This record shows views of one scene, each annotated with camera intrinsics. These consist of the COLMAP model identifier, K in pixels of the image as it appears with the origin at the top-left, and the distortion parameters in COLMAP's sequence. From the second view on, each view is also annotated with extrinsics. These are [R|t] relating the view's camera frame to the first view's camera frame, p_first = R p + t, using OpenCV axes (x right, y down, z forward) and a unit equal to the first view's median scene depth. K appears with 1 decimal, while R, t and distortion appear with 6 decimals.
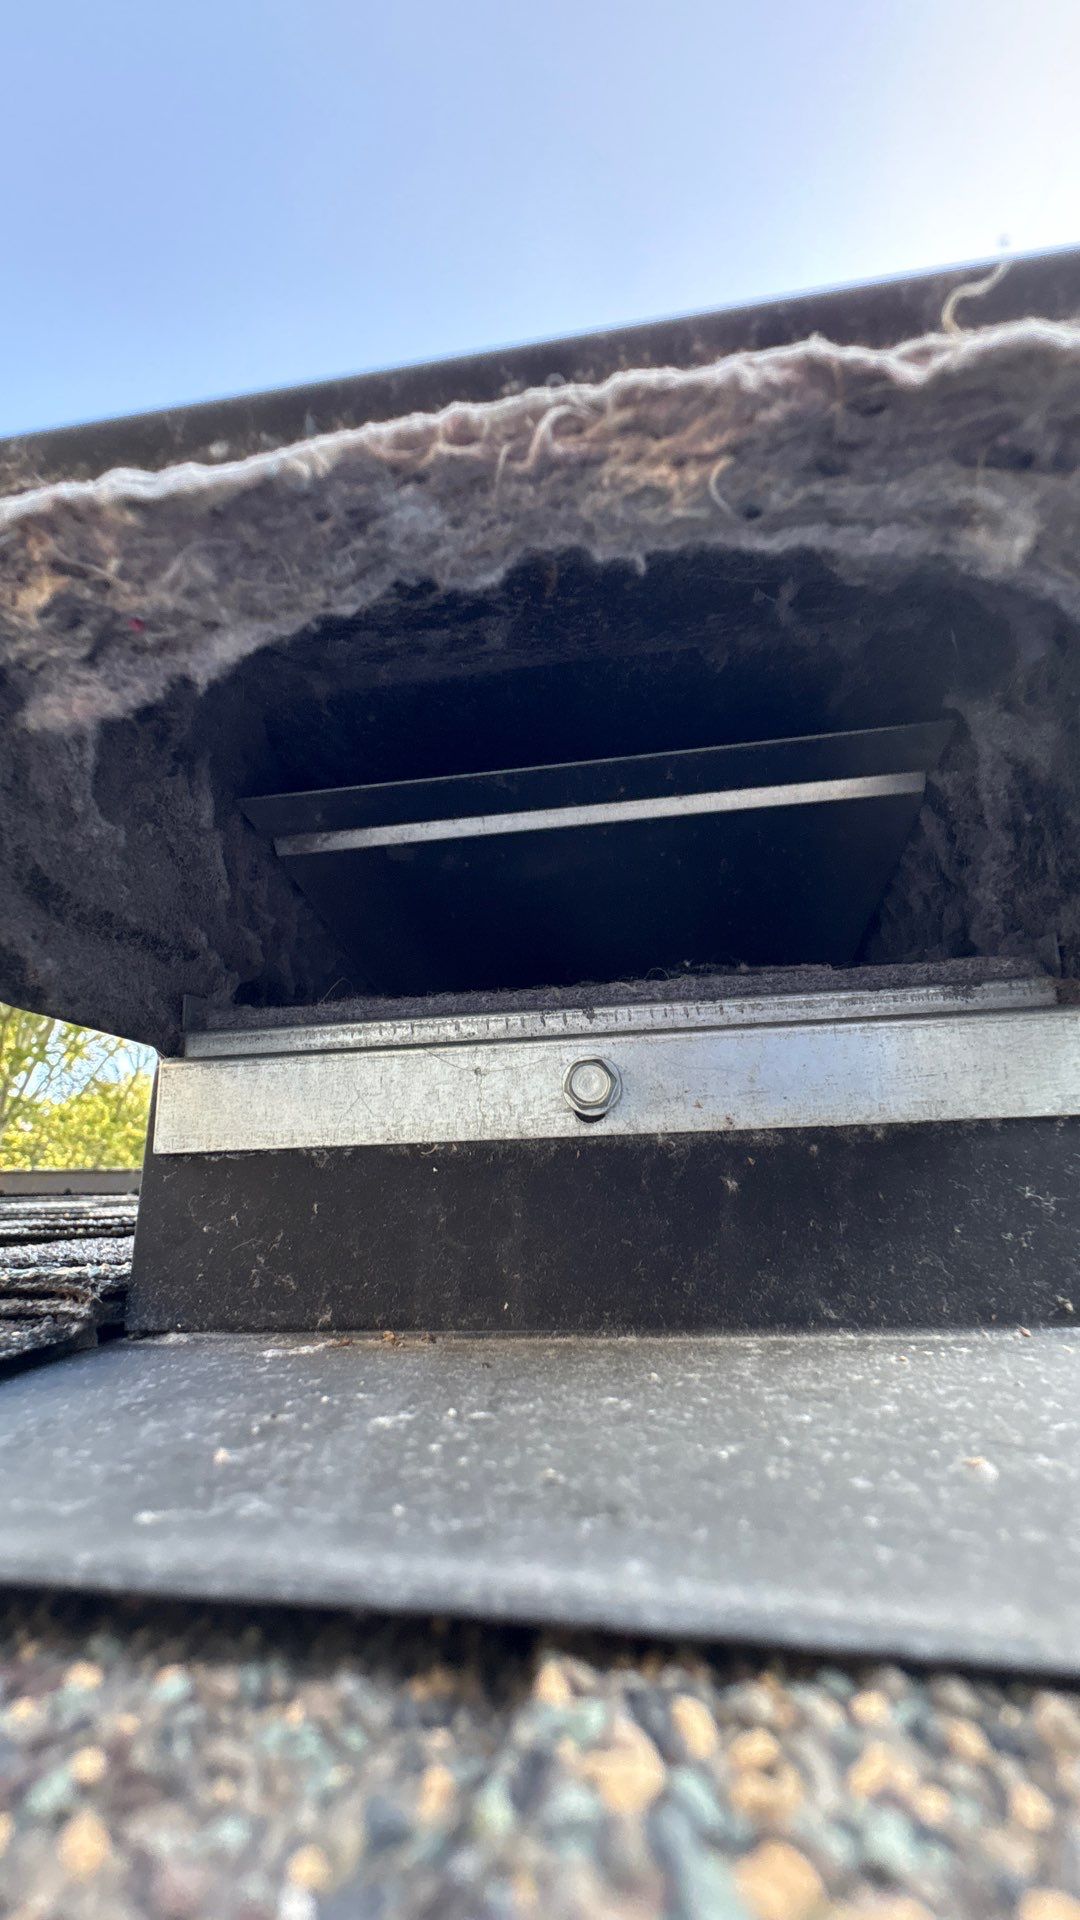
lens RADIAL K [[752.1, 0, 545.2], [0, 752.1, 956.2], [0, 0, 1]] dist [-0.001579, -0.000185]
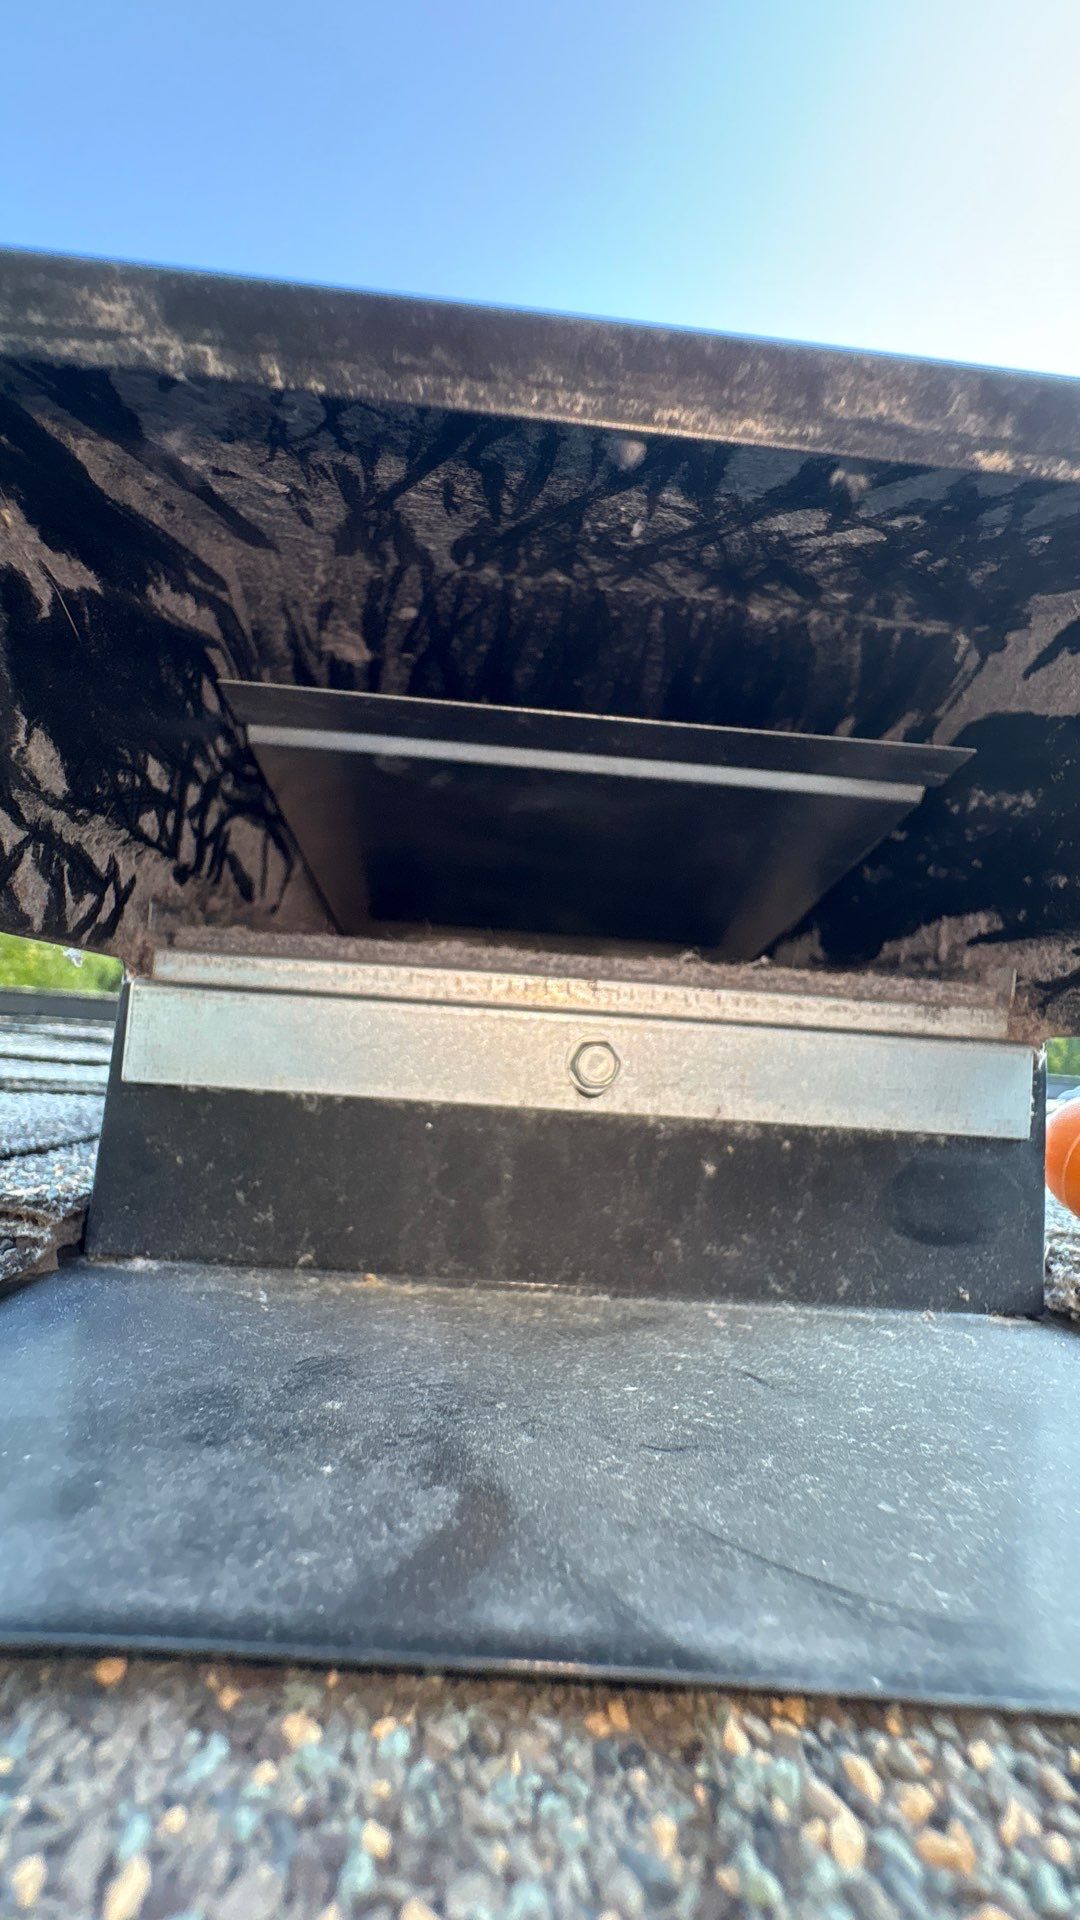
lens RADIAL K [[765.5, 0, 540.0], [0, 765.5, 960.0], [0, 0, 1]] dist [0.000601, 0.000017]
pose [[0.974860, 0.127727, 0.182574, -0.226252], [-0.159851, 0.971737, 0.173711, -0.138997], [-0.155226, -0.198528, 0.967725, 0.030232]]
